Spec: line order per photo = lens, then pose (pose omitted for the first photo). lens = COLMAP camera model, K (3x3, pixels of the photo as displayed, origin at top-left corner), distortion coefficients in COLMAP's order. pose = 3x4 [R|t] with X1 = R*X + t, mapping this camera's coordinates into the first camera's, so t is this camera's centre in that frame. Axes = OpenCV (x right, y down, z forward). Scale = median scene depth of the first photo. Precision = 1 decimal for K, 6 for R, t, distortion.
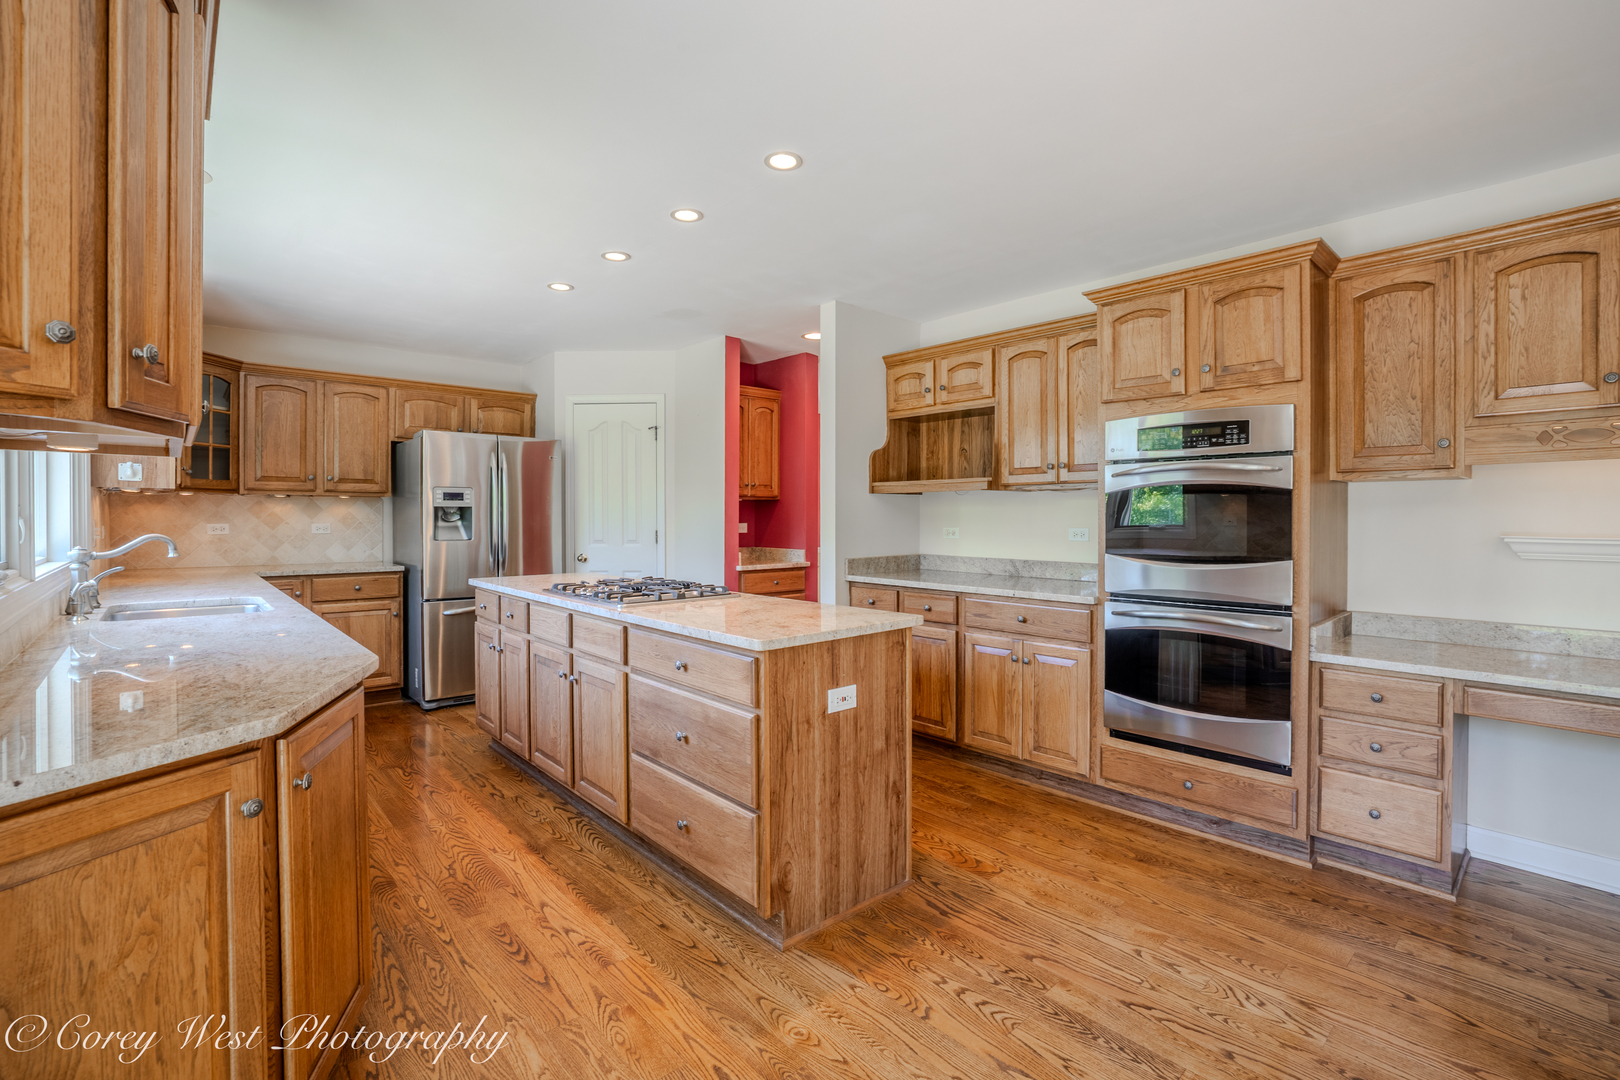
lens RADIAL K [[720.8, 0, 825.0], [0, 720.8, 534.0], [0, 0, 1]] dist [-0.013894, 0.001356]
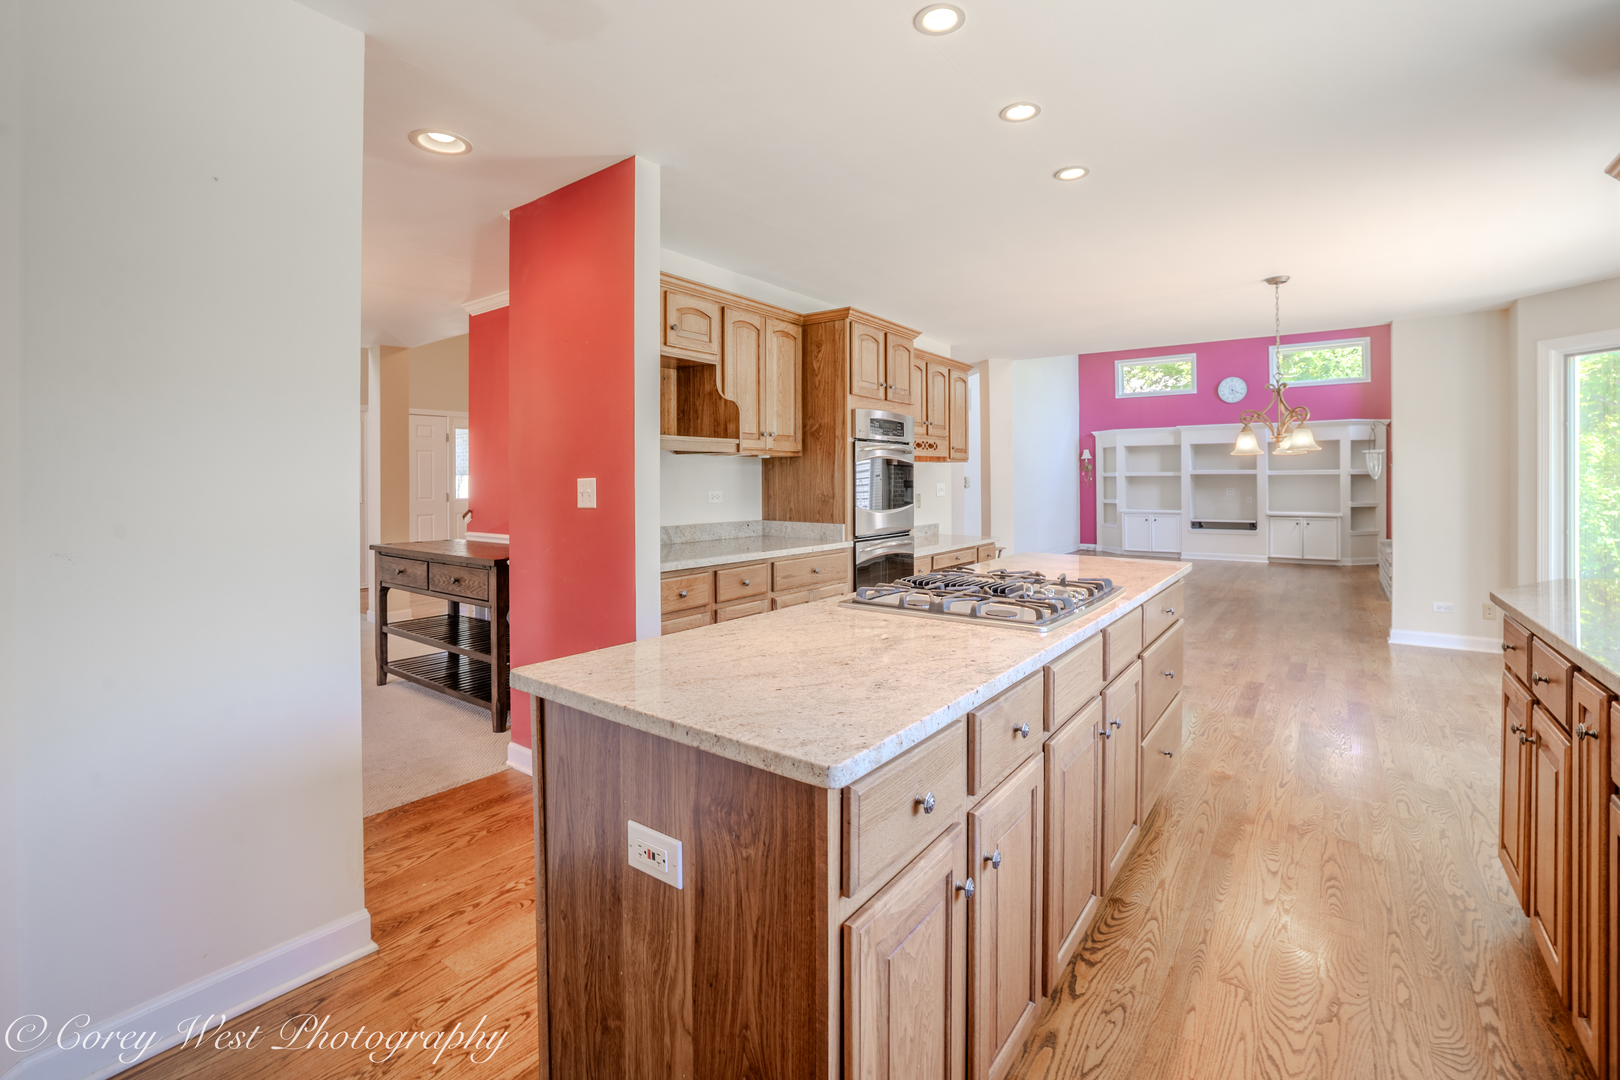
lens RADIAL K [[681.3, 0, 857.2], [0, 681.3, 482.7], [0, 0, 1]] dist [0.000936, 0.000843]
pose [[-0.200314, 0.003357, 0.979726, -1.077277], [0.026934, 0.999635, 0.002082, -0.025512], [-0.979361, 0.026805, -0.200332, 1.582380]]
